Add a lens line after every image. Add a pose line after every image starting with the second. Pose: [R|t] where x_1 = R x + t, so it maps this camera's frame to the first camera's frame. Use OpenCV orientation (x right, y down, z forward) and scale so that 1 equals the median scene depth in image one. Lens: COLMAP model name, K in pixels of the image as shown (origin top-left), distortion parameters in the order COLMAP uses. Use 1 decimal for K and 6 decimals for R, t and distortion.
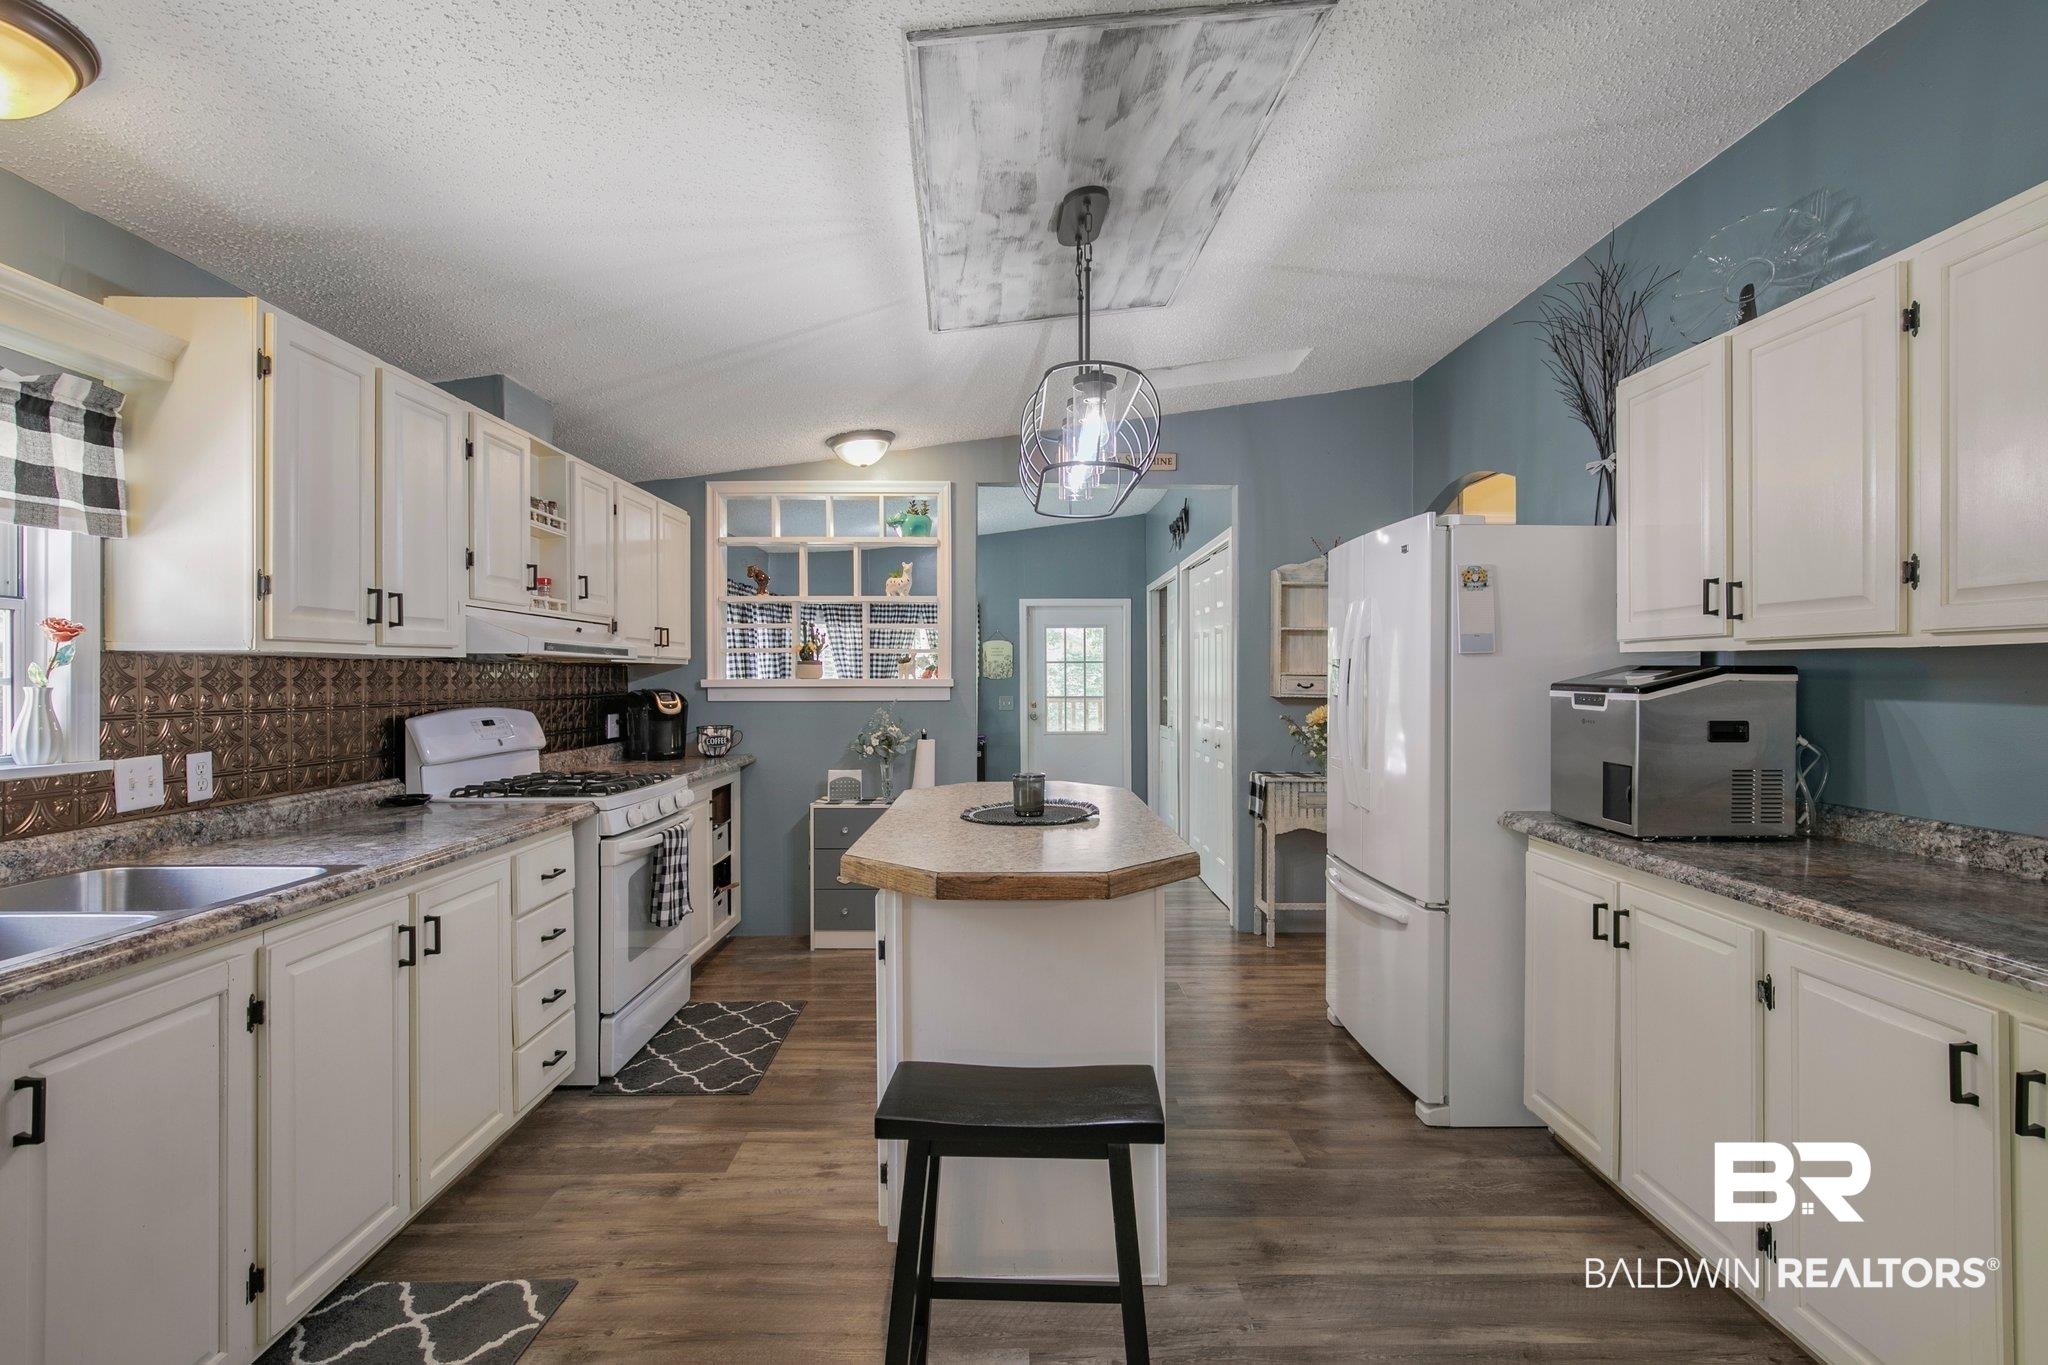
lens RADIAL K [[983.6, 0, 1022.0], [0, 983.6, 670.9], [0, 0, 1]] dist [-0.018419, 0.007655]
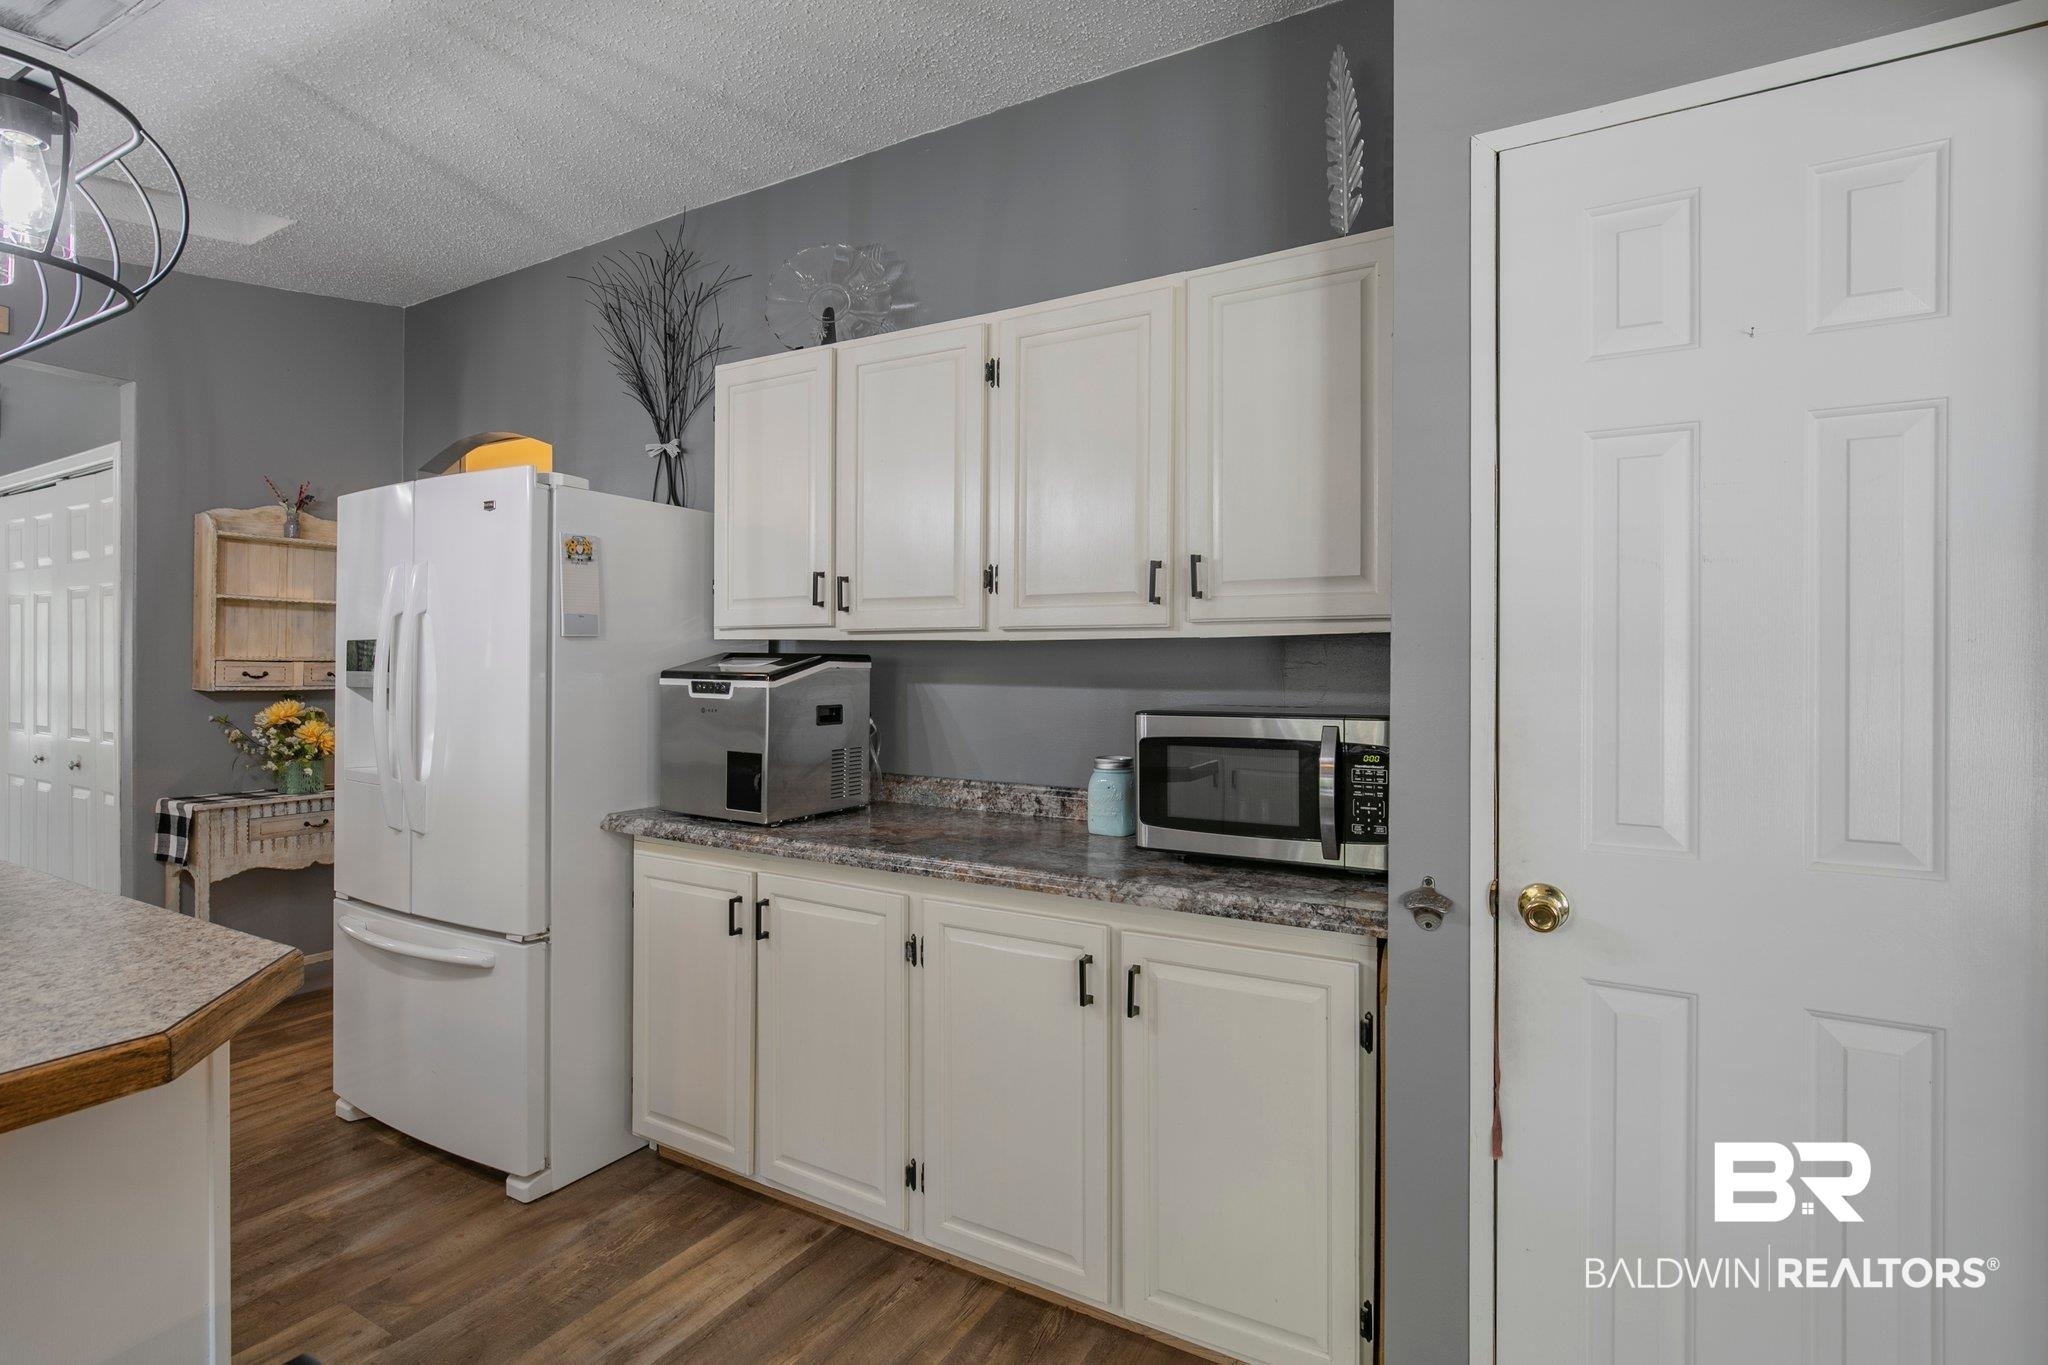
lens RADIAL K [[985.0, 0, 1024.3], [0, 985.0, 663.7], [0, 0, 1]] dist [-0.015971, 0.007319]
pose [[0.513310, 0.000794, 0.858203, -0.096692], [-0.006973, 0.999970, 0.003246, 0.000478], [-0.858175, -0.007651, 0.513301, 0.248877]]
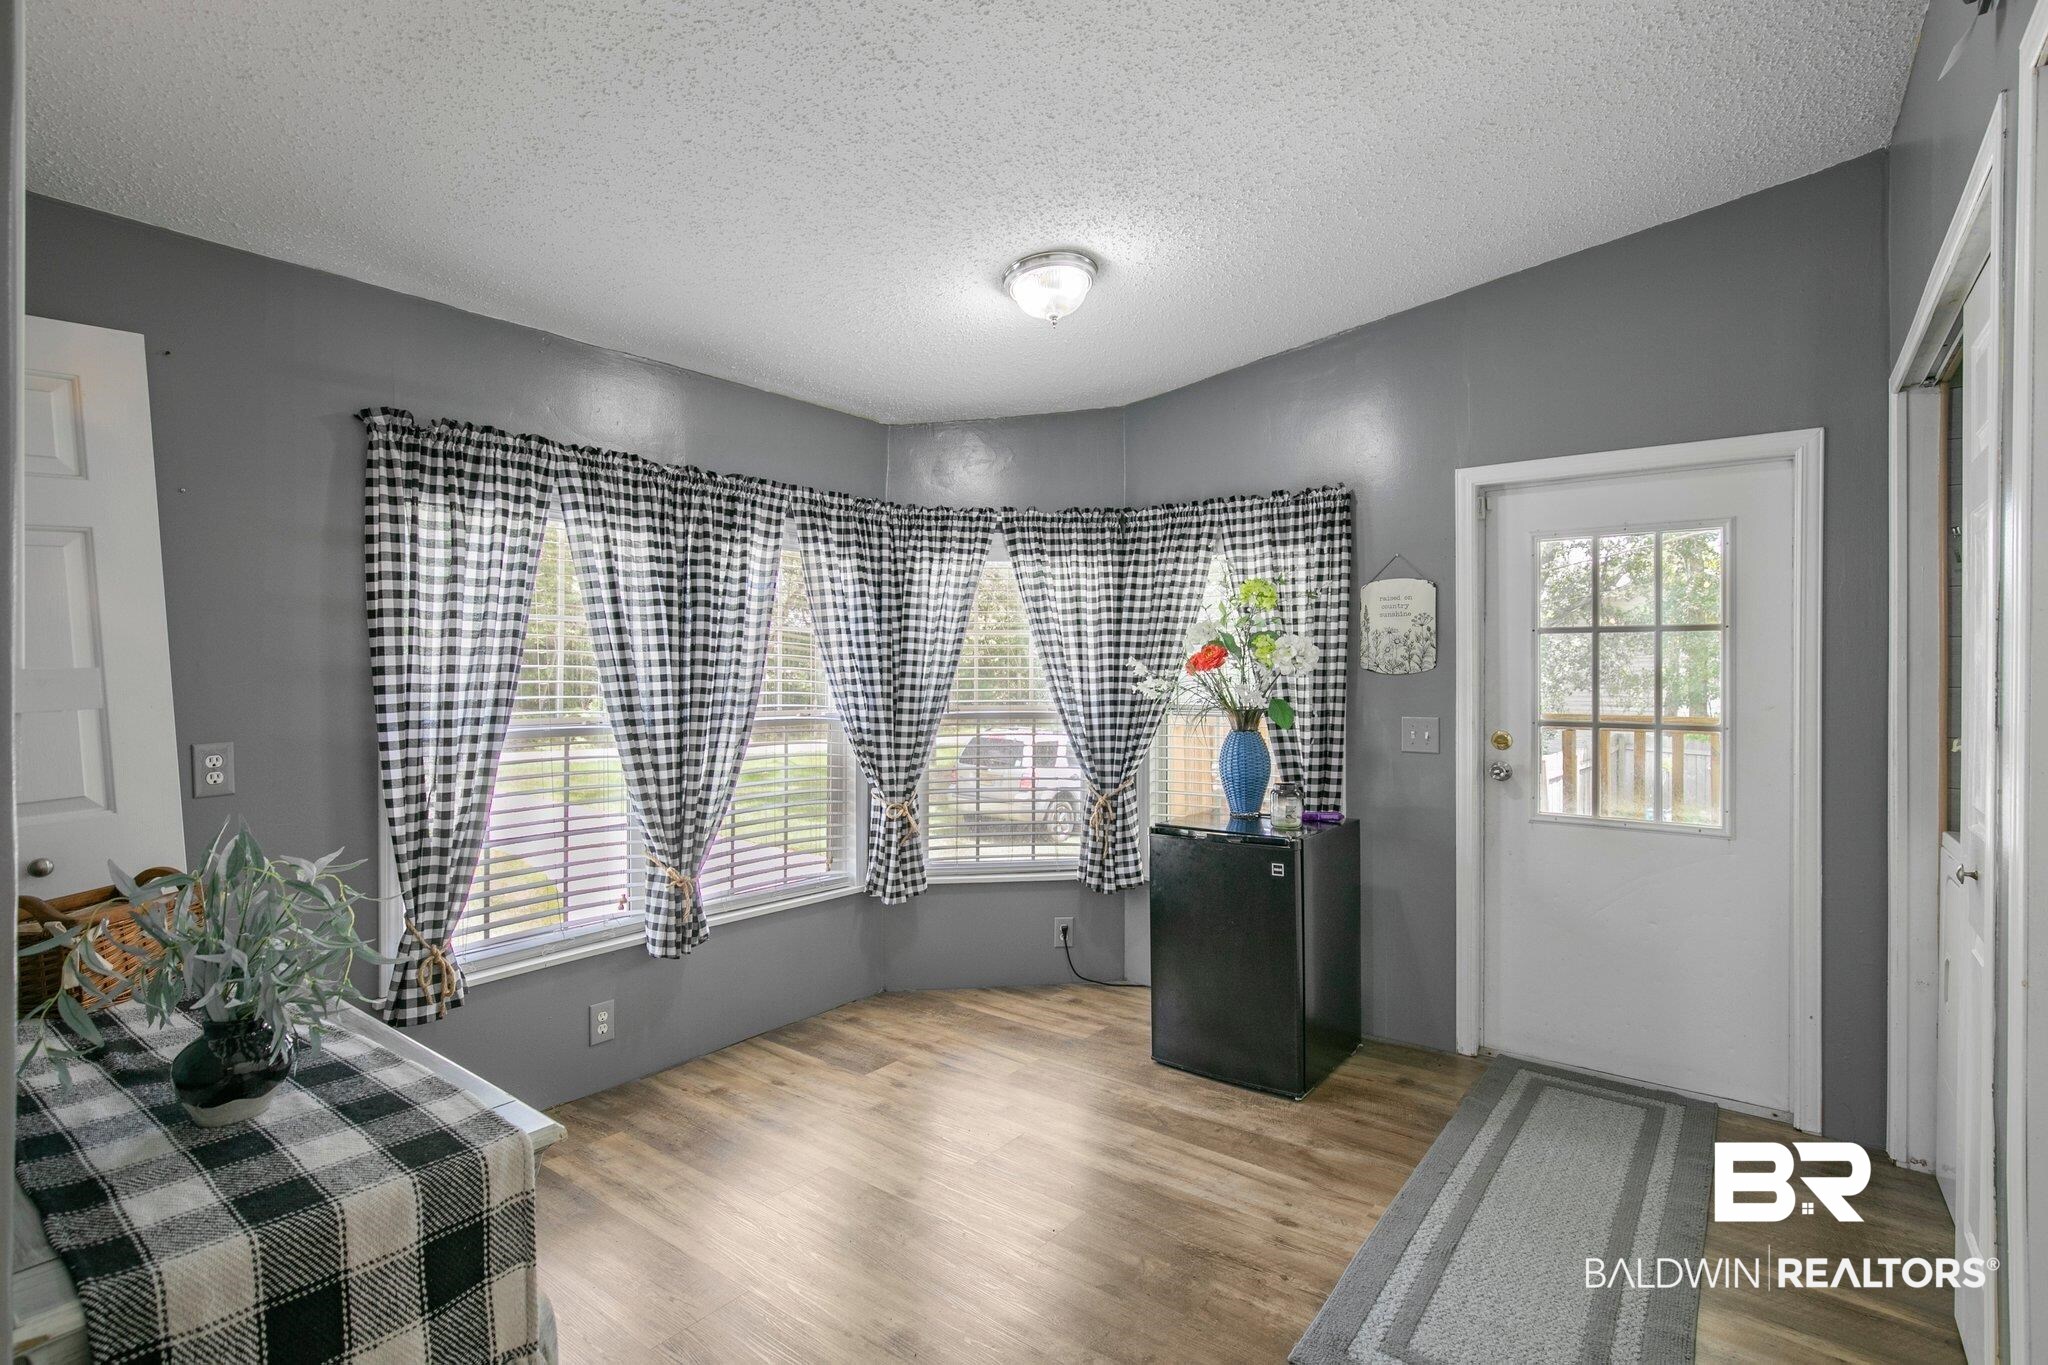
lens RADIAL K [[964.4, 0, 1007.4], [0, 964.4, 680.3], [0, 0, 1]] dist [-0.014509, 0.006244]
pose [[0.772415, 0.002282, -0.635113, 0.366566], [0.004136, 0.999954, 0.008623, 0.023649], [0.635104, -0.009287, 0.772371, 2.094615]]
